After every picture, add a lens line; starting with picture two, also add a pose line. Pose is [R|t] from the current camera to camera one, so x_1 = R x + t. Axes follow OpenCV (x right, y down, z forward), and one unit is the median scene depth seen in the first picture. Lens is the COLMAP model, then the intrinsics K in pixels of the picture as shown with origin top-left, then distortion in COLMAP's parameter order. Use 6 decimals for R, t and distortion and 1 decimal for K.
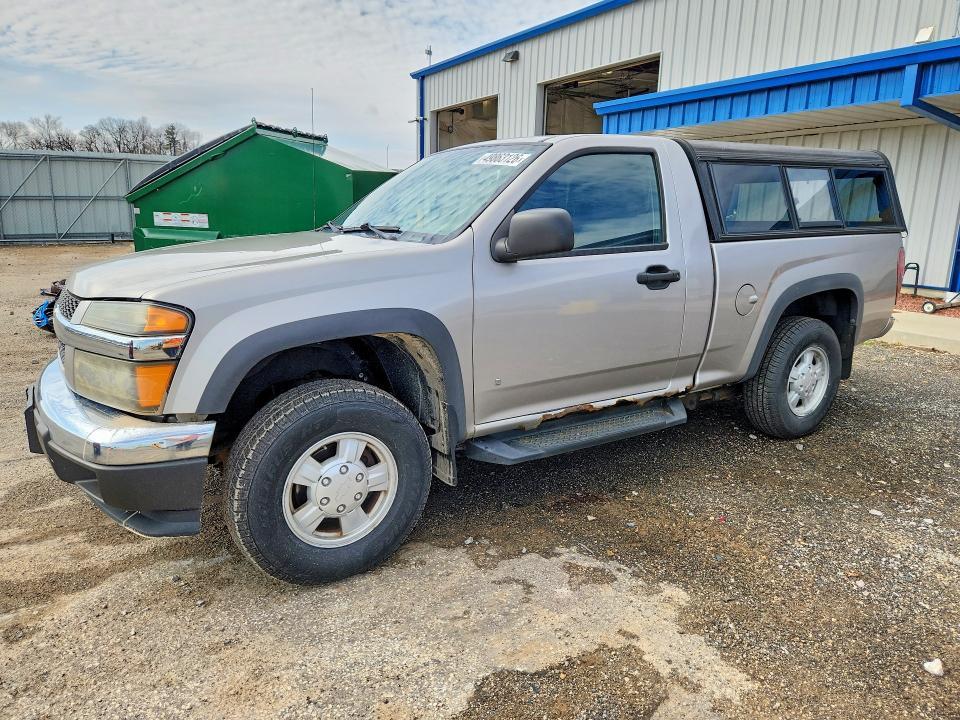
lens RADIAL K [[678.3, 0, 480.6], [0, 678.3, 334.9], [0, 0, 1]] dist [-0.006130, -0.002124]
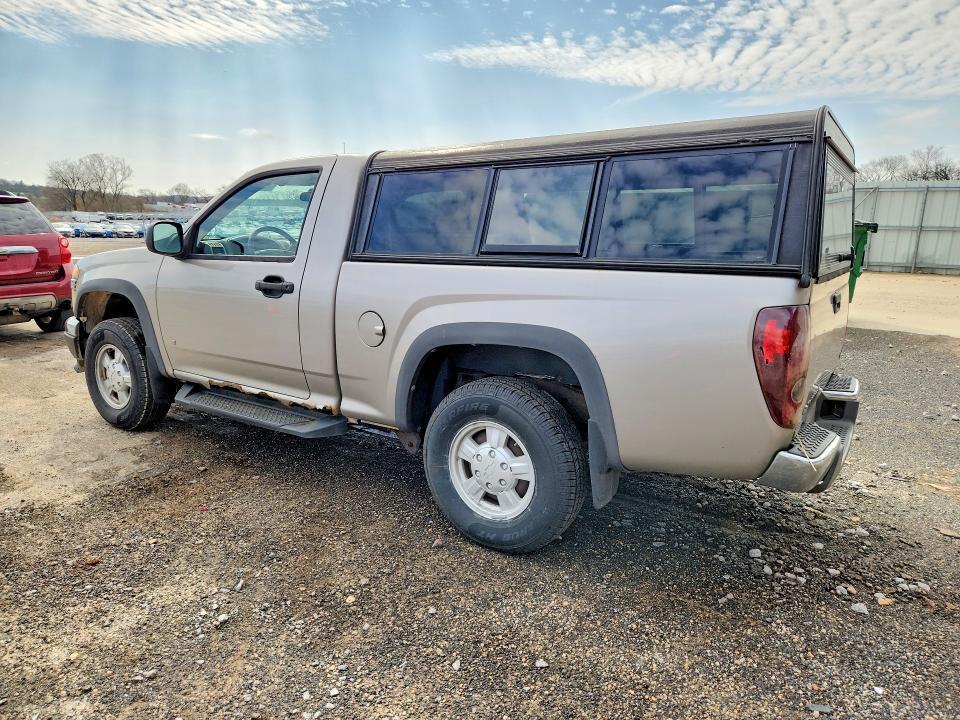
lens RADIAL K [[644.7, 0, 480.0], [0, 644.7, 360.0], [0, 0, 1]] dist [0.006075, -0.004299]
pose [[0.398157, 0.179482, -0.899587, 1.142767], [-0.177889, 0.977163, 0.116226, -0.127736], [0.899904, 0.113750, 0.420992, 0.755922]]
